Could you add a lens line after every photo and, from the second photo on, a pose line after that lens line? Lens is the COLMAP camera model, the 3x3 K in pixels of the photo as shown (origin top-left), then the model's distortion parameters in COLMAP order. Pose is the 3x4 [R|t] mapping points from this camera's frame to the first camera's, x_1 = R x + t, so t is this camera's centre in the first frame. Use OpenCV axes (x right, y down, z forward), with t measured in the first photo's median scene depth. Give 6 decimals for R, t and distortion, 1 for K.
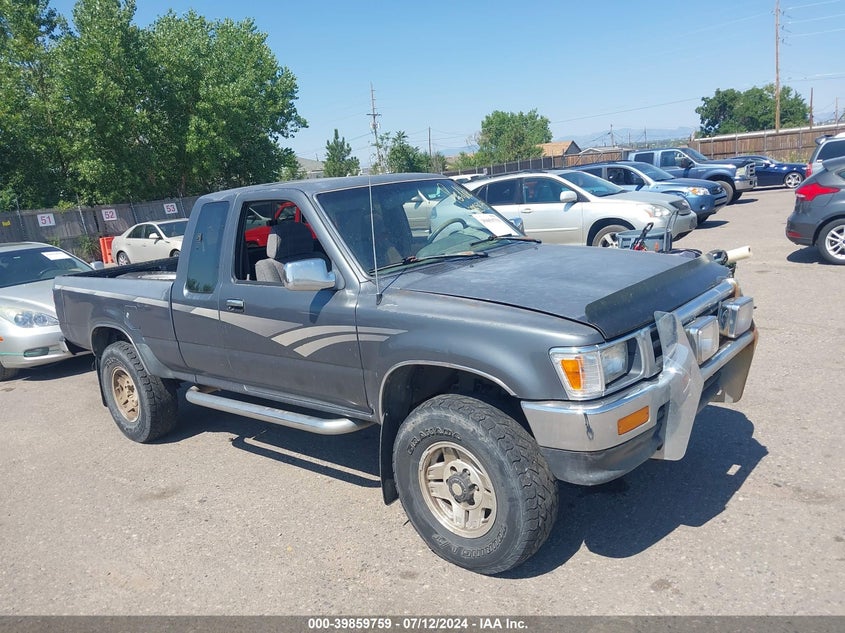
lens RADIAL K [[671.1, 0, 423.4], [0, 671.1, 314.1], [0, 0, 1]] dist [0.032233, -0.003585]
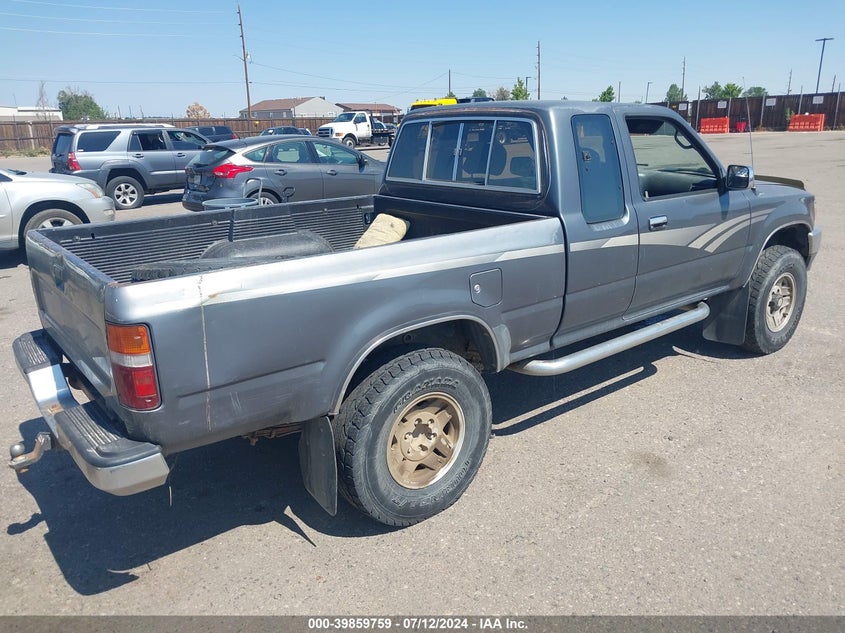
lens RADIAL K [[671.1, 0, 423.9], [0, 671.1, 318.5], [0, 0, 1]] dist [0.032233, -0.003585]
pose [[0.215909, -0.190588, 0.957632, -1.310113], [0.203980, 0.967929, 0.146647, -0.090945], [-0.954869, 0.163676, 0.247861, 1.114389]]
